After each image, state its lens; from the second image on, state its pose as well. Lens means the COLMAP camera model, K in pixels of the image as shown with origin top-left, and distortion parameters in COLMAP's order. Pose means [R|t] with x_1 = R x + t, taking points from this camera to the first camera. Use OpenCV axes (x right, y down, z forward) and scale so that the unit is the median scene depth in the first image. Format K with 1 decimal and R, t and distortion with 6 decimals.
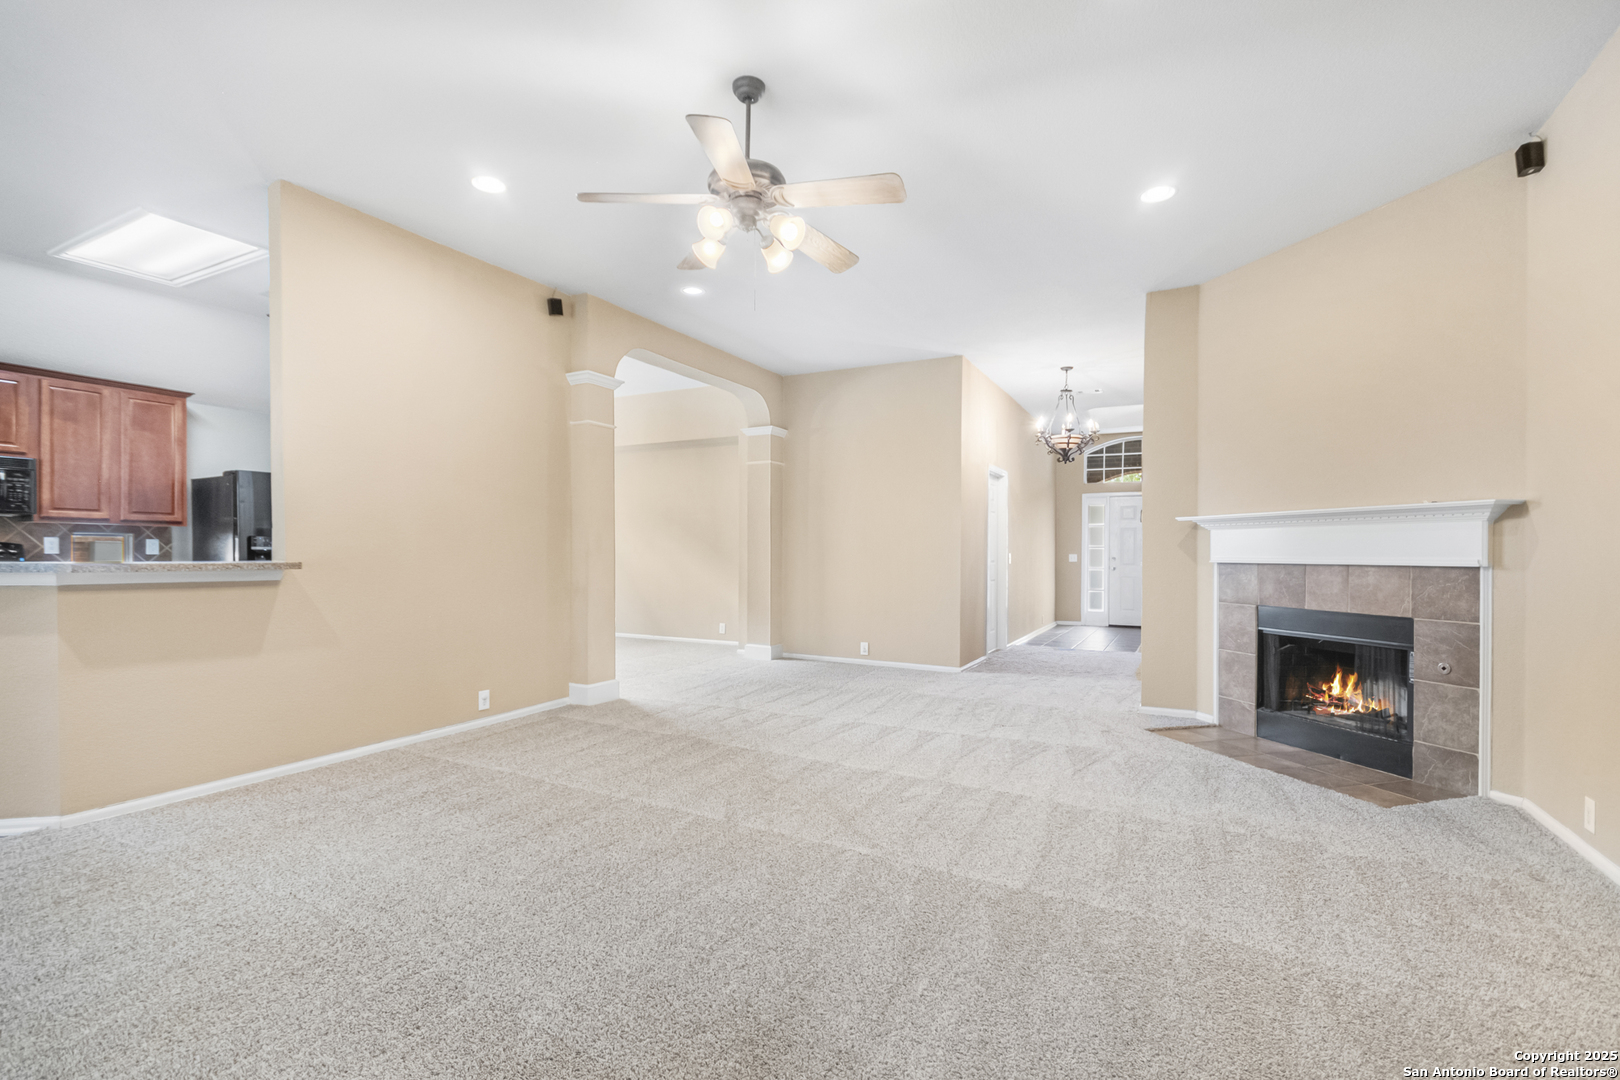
lens RADIAL K [[717.7, 0, 804.8], [0, 717.7, 556.0], [0, 0, 1]] dist [-0.000224, -0.000937]
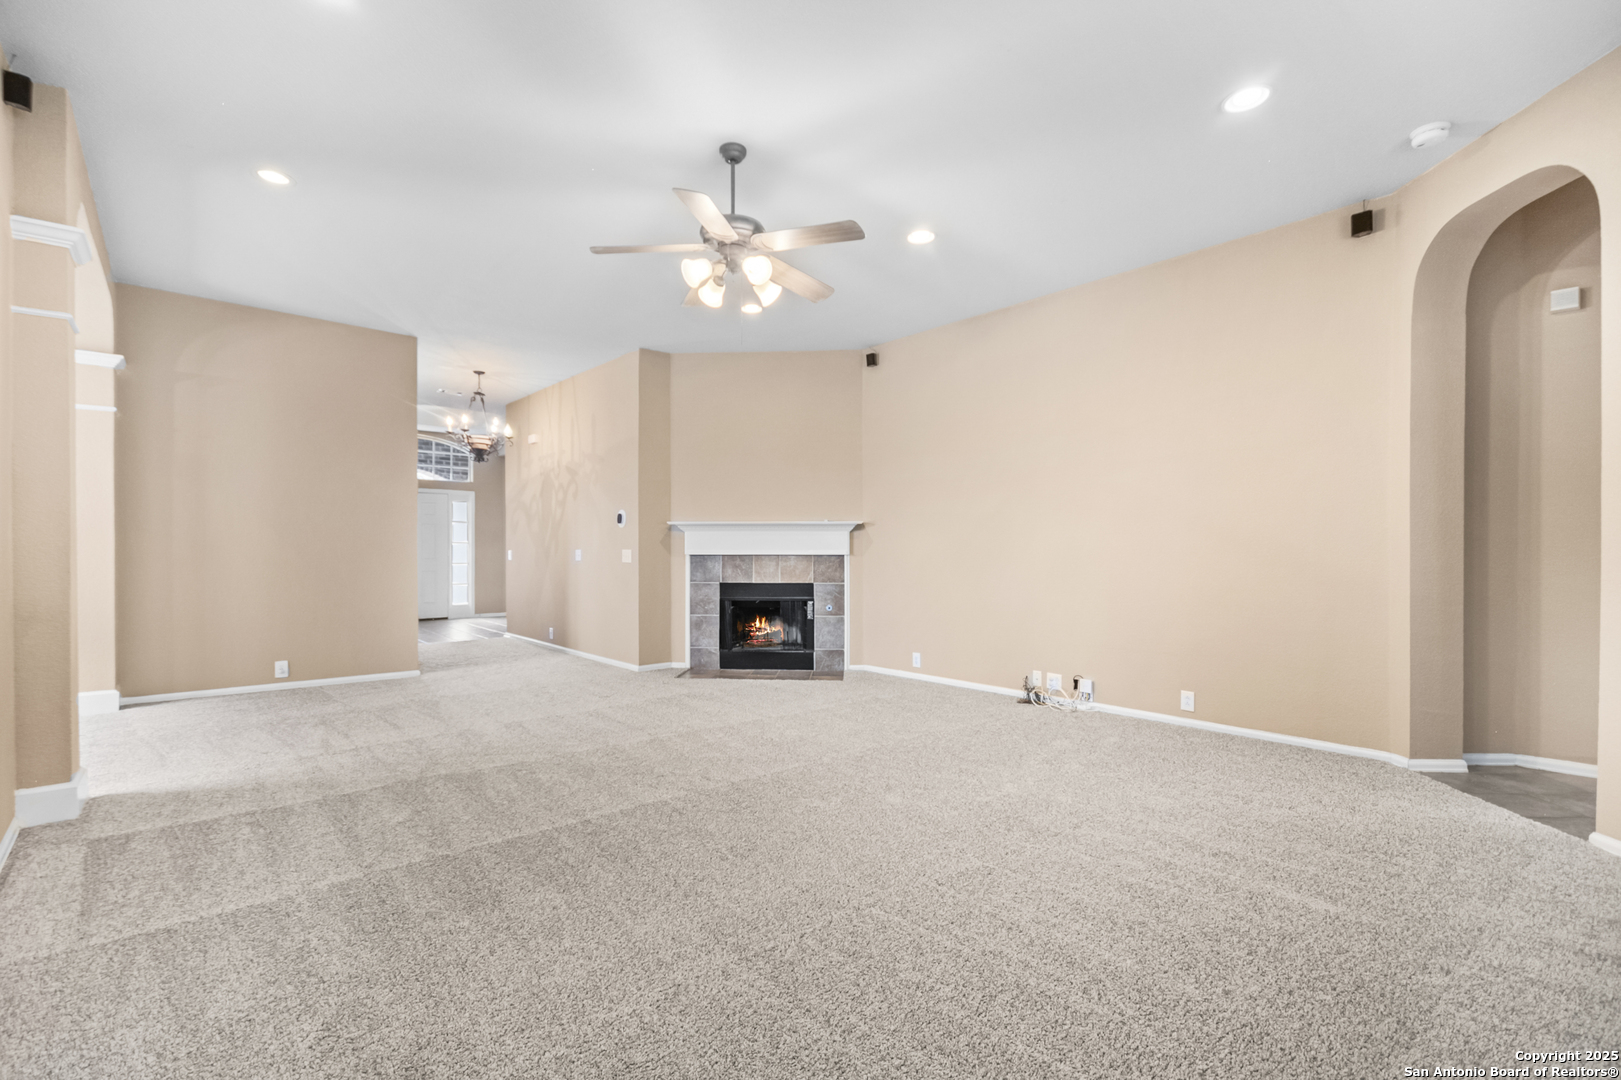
lens RADIAL K [[718.1, 0, 789.8], [0, 718.1, 552.4], [0, 0, 1]] dist [-0.000224, -0.000937]
pose [[0.364598, -0.006711, 0.931141, -0.712528], [0.004788, 0.999974, 0.005332, -0.002129], [-0.931153, 0.002515, 0.364621, 0.304376]]
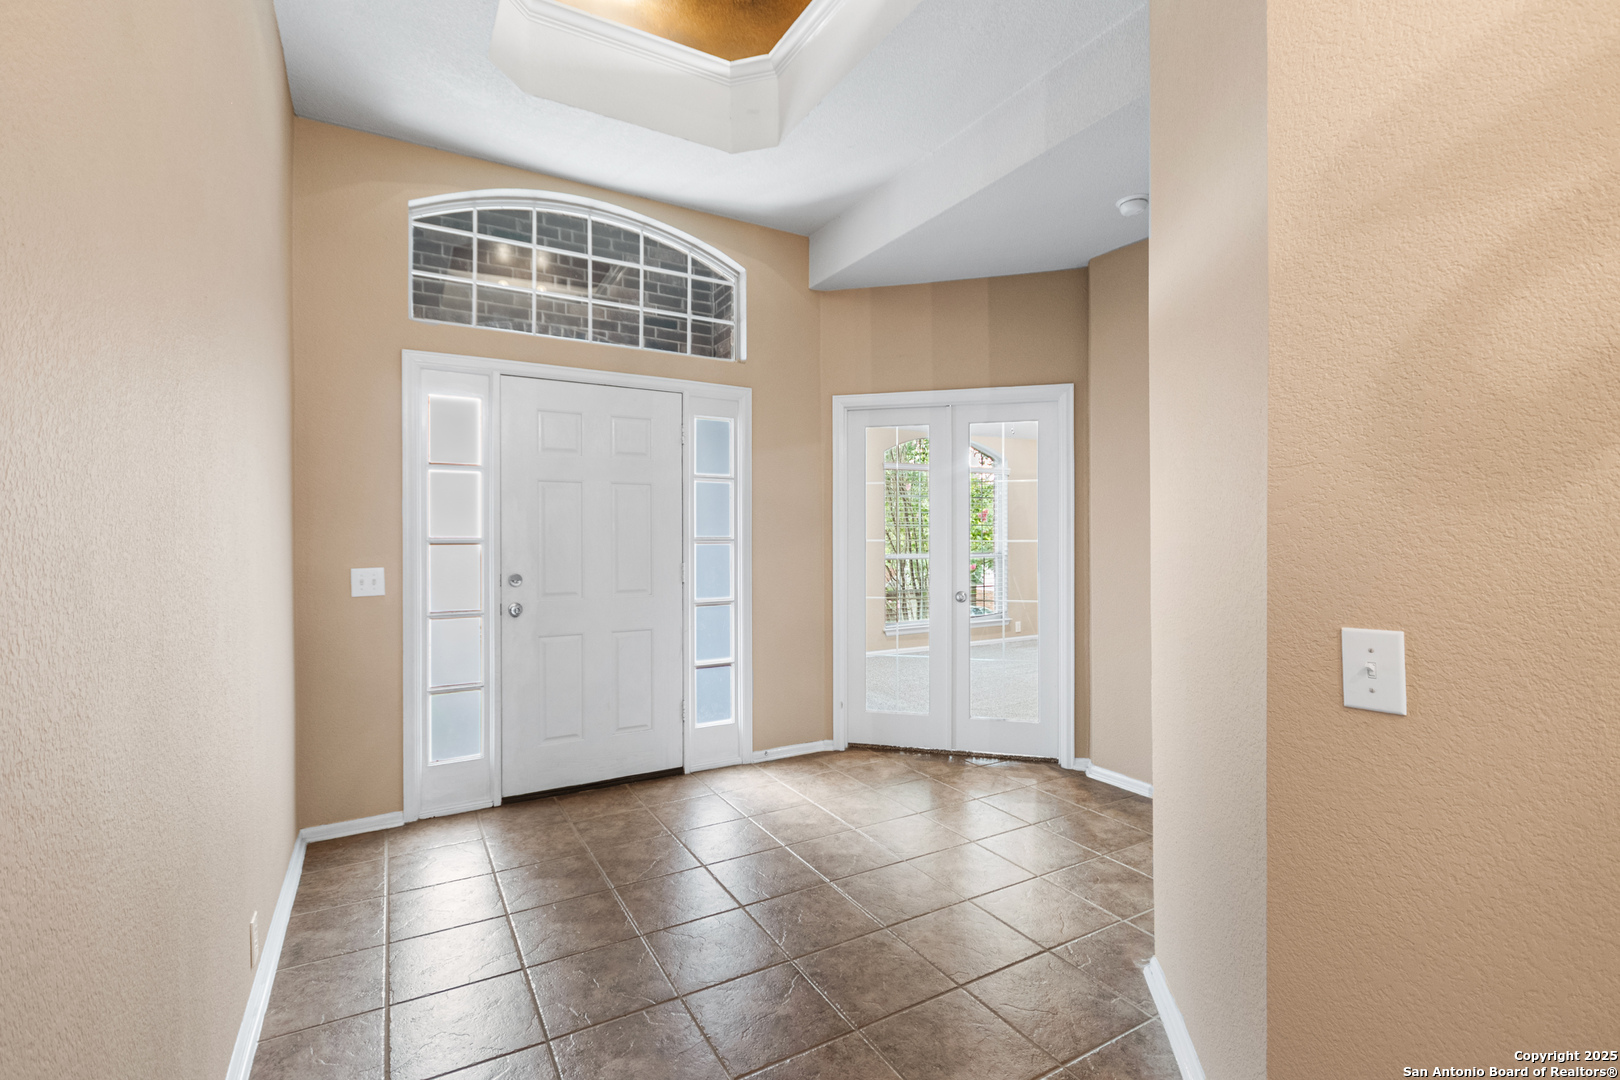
lens RADIAL K [[717.7, 0, 803.4], [0, 717.7, 538.2], [0, 0, 1]] dist [-0.000224, -0.000937]
pose [[0.525328, -0.012772, 0.850804, 0.575080], [0.004329, 0.999915, 0.012337, -0.040303], [-0.850889, -0.002797, 0.525339, 1.797703]]
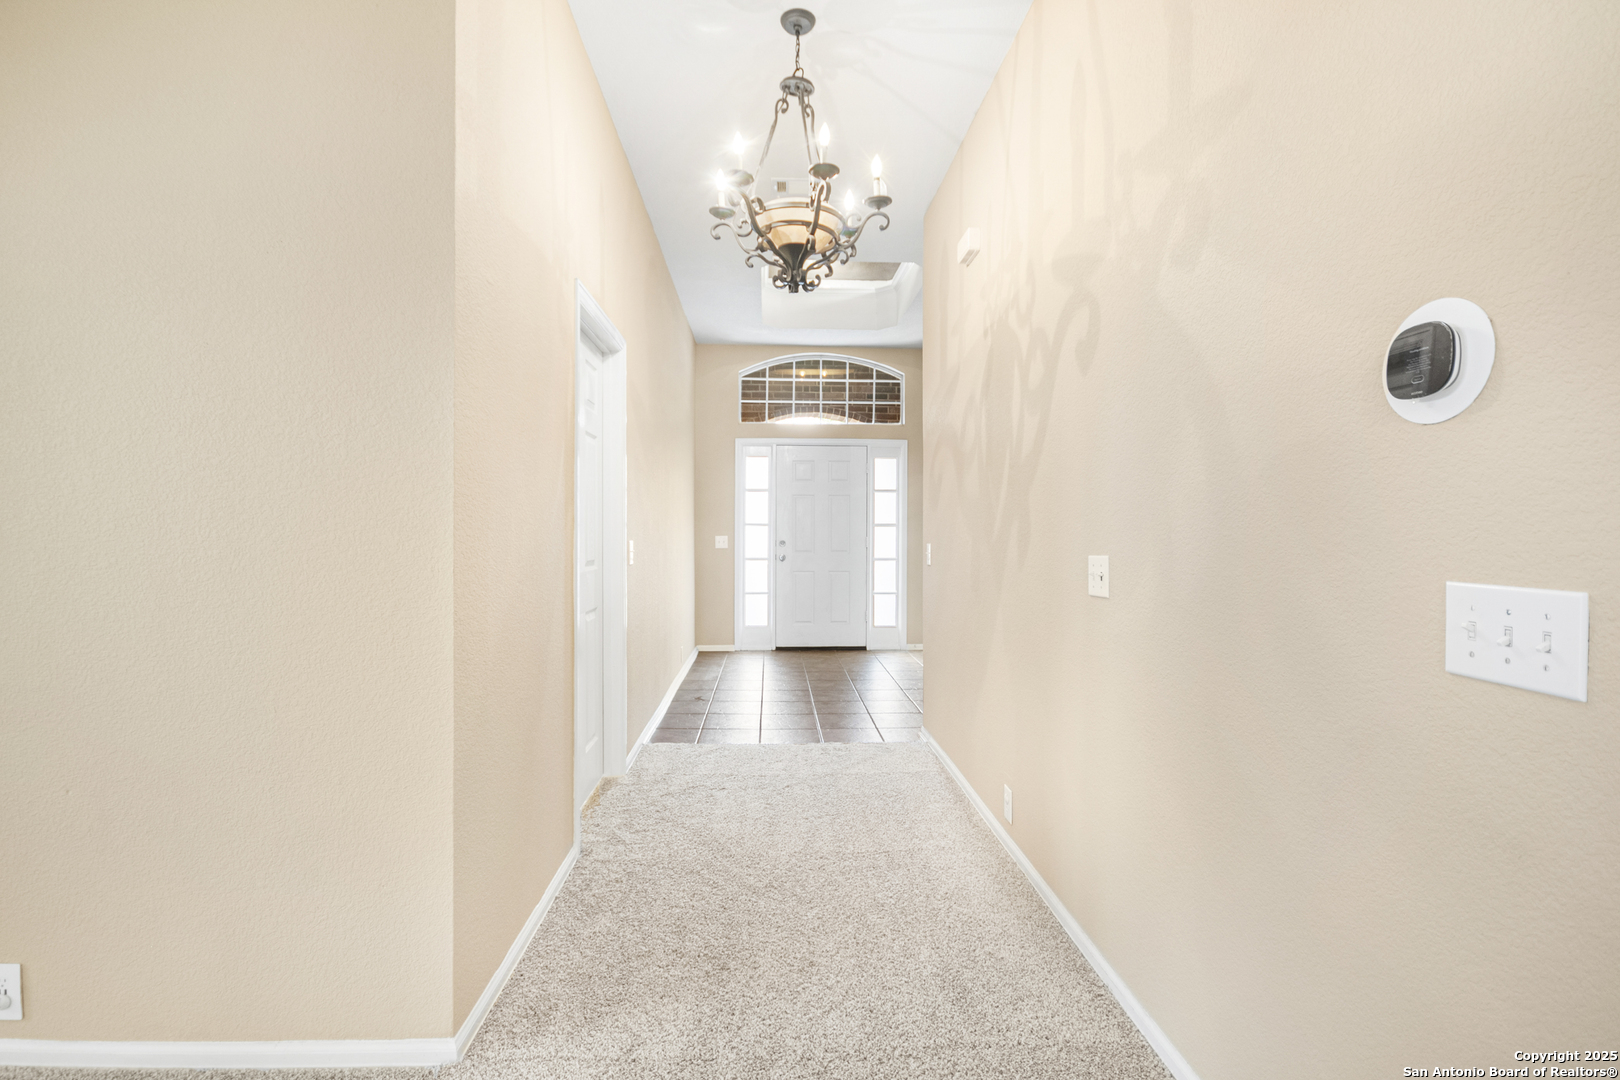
lens RADIAL K [[717.7, 0, 807.4], [0, 717.7, 533.6], [0, 0, 1]] dist [-0.000224, -0.000937]
pose [[0.852237, -0.005186, 0.523130, 0.286257], [0.002776, 0.999982, 0.005390, -0.018373], [-0.523149, -0.003141, 0.852236, 1.094426]]
